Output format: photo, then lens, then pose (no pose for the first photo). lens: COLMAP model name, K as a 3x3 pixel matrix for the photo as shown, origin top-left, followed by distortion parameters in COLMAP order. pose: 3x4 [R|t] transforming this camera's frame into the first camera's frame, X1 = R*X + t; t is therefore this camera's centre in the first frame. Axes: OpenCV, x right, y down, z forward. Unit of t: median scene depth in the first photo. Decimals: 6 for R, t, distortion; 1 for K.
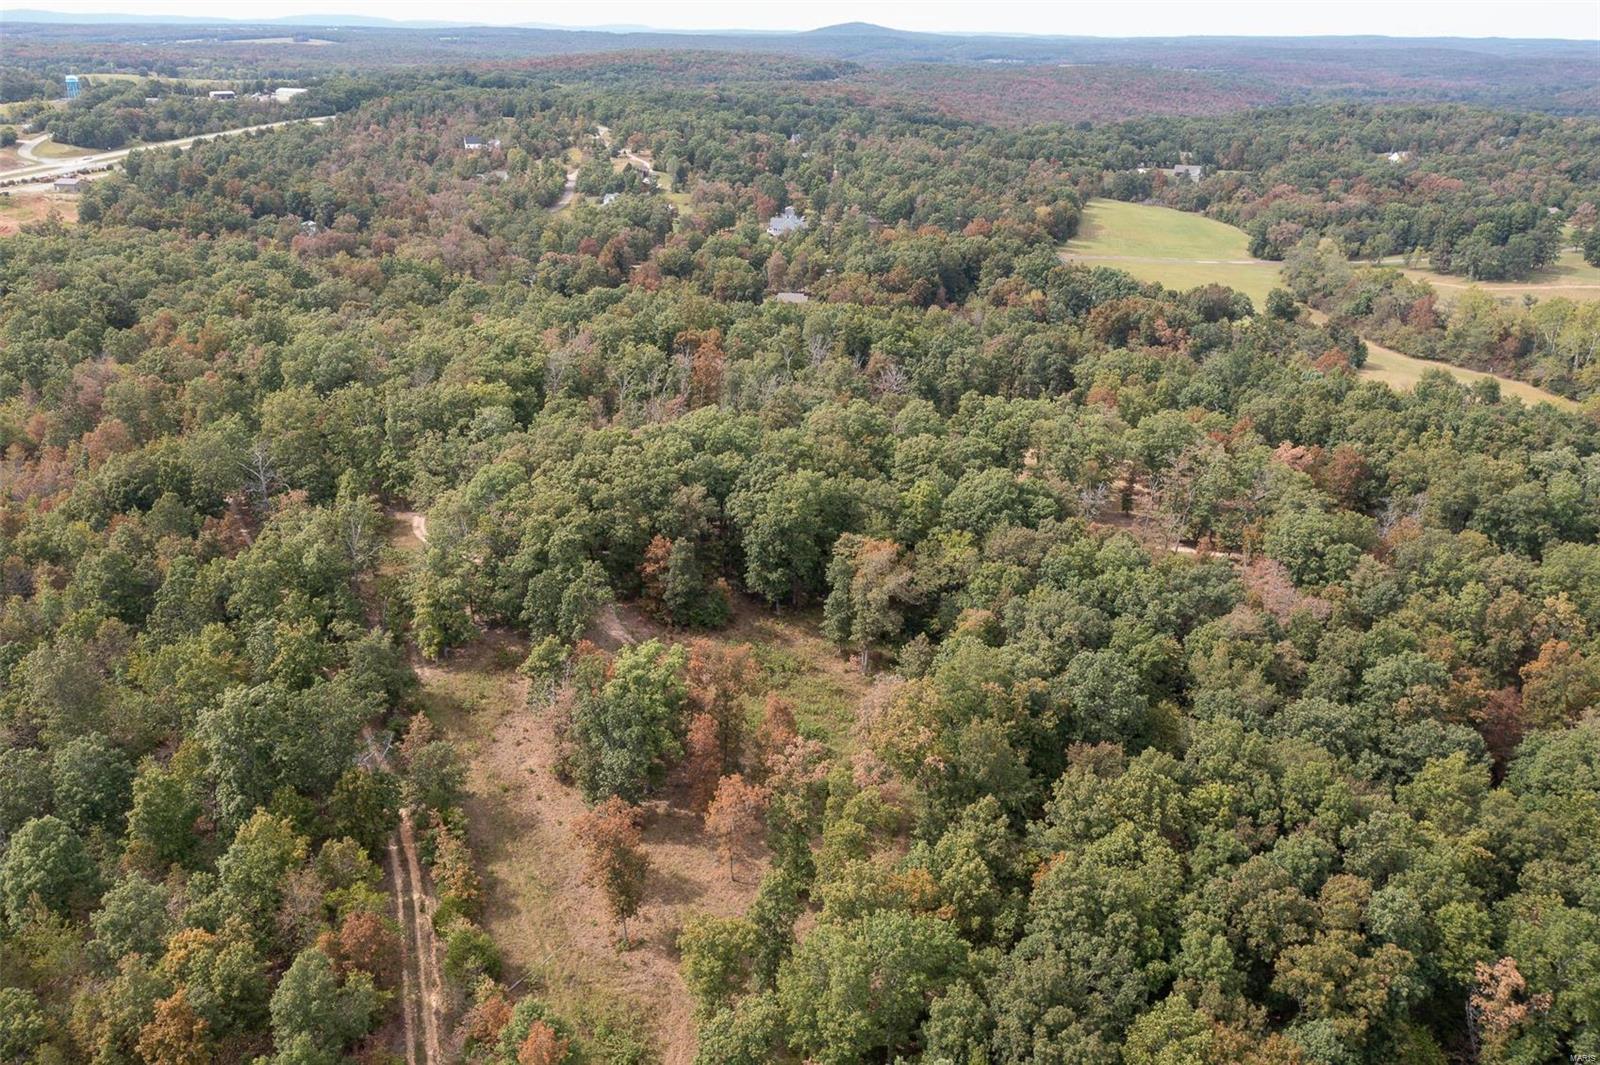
lens RADIAL K [[1293.1, 0, 797.4], [0, 1293.1, 533.7], [0, 0, 1]] dist [0.003138, -0.008663]
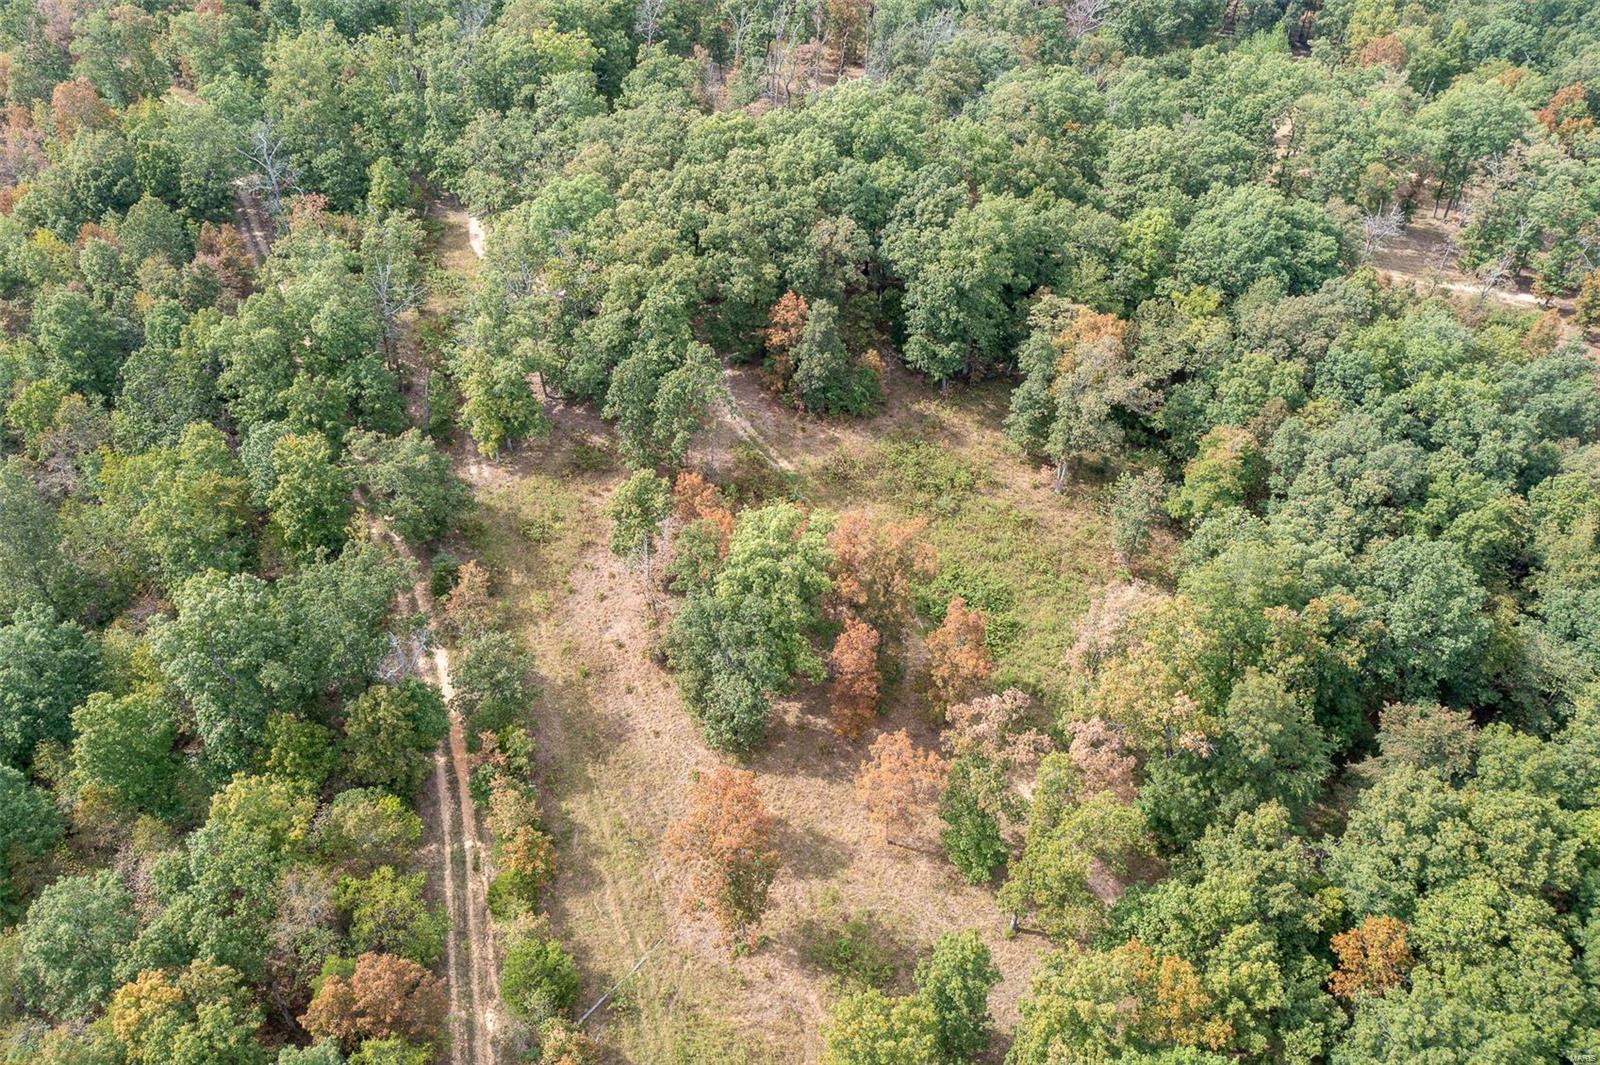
lens RADIAL K [[1293.1, 0, 802.2], [0, 1293.1, 530.7], [0, 0, 1]] dist [0.003138, -0.008663]
pose [[0.996269, 0.050135, -0.070242, -0.043567], [-0.025282, 0.947787, 0.317901, -0.106067], [0.082513, -0.314939, 0.945518, 0.276333]]
